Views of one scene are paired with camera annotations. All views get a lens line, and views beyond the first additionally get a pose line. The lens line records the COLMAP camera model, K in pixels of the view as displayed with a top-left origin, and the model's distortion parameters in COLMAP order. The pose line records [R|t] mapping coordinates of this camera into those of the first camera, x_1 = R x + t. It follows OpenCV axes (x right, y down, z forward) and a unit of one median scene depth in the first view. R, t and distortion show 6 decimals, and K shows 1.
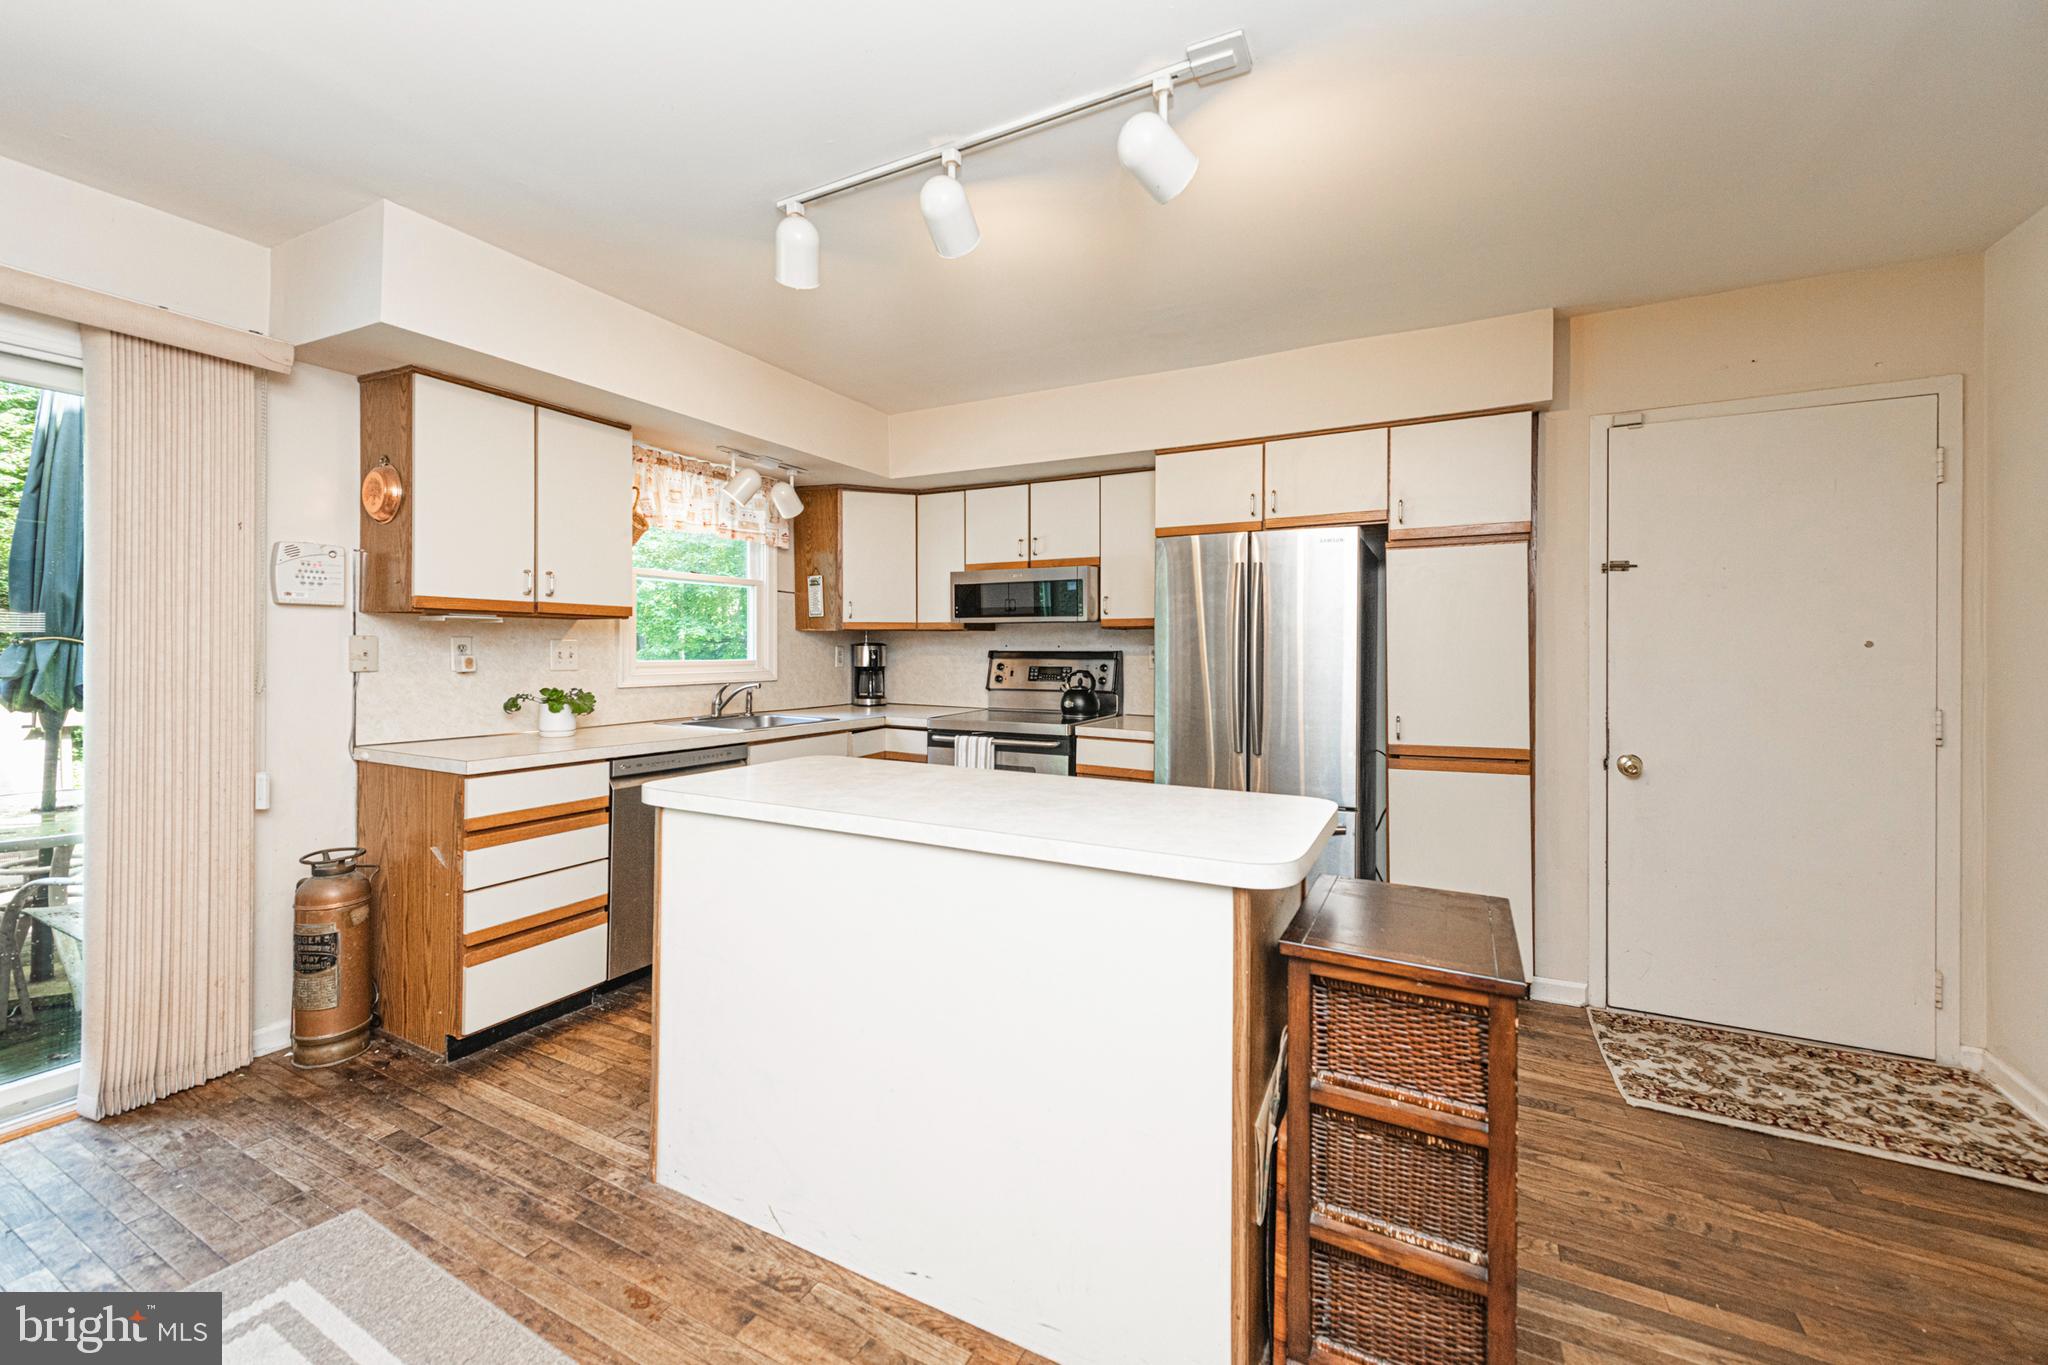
lens RADIAL K [[810.6, 0, 1024.9], [0, 810.6, 649.6], [0, 0, 1]] dist [0.010487, -0.000047]
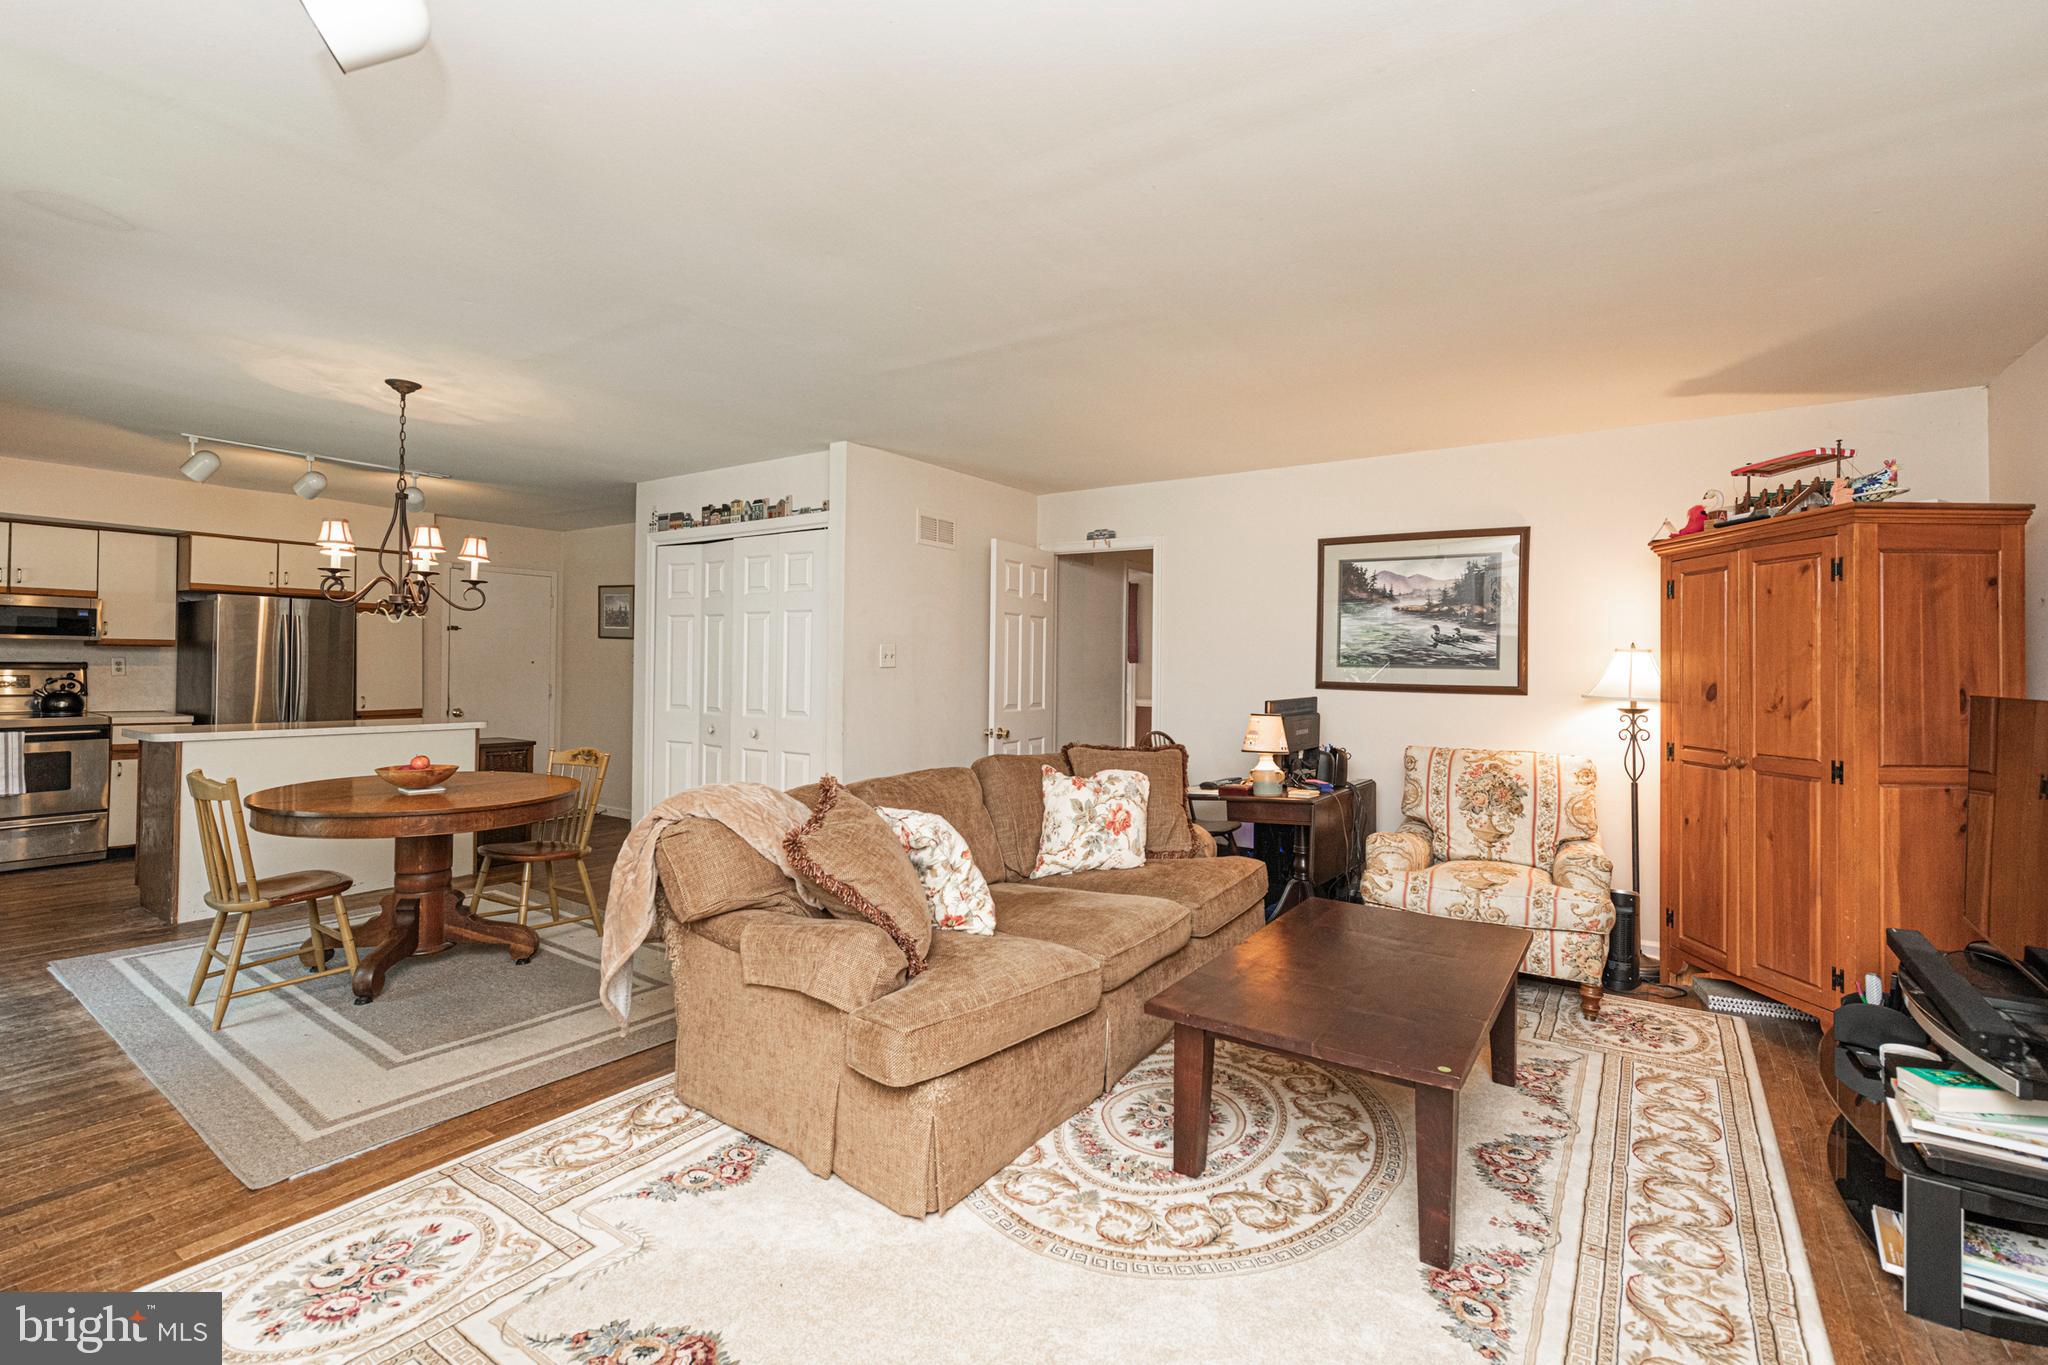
lens RADIAL K [[915.2, 0, 1033.2], [0, 915.2, 657.3], [0, 0, 1]] dist [0.014071, -0.005946]
pose [[0.114691, 0.006922, 0.993377, -1.328407], [-0.013237, 0.999898, -0.005439, -0.020277], [-0.993313, -0.012525, 0.114771, -0.743869]]
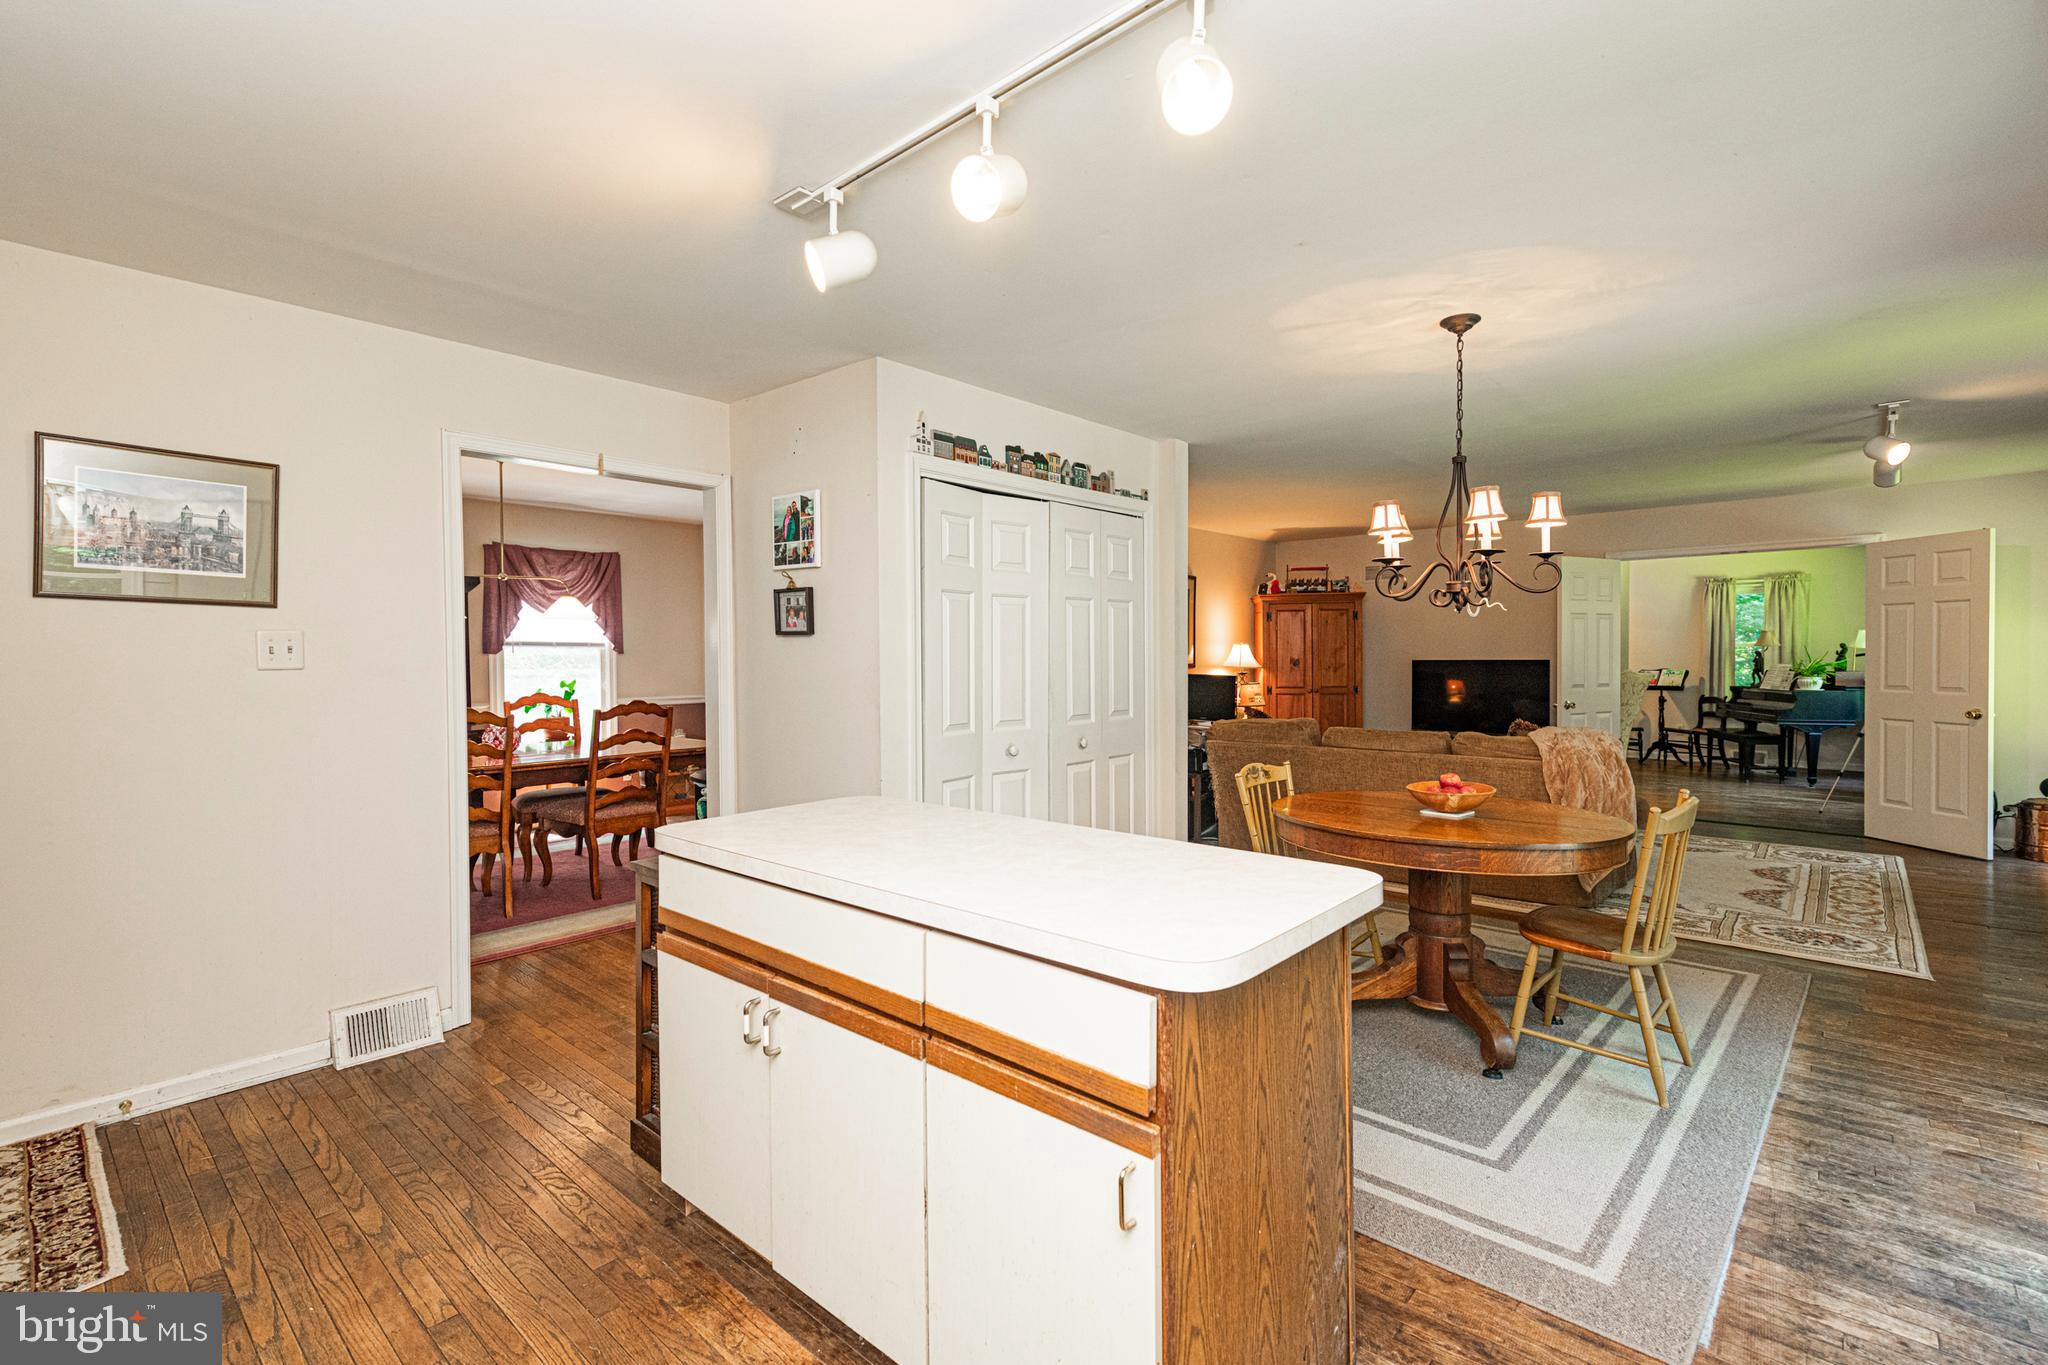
lens RADIAL K [[913.0, 0, 1046.6], [0, 913.0, 667.9], [0, 0, 1]] dist [0.012706, -0.005855]
pose [[-0.971449, -0.002080, 0.237241, -0.201539], [0.001430, 0.999892, 0.014623, -0.019617], [-0.237246, 0.014545, -0.971341, 1.011946]]
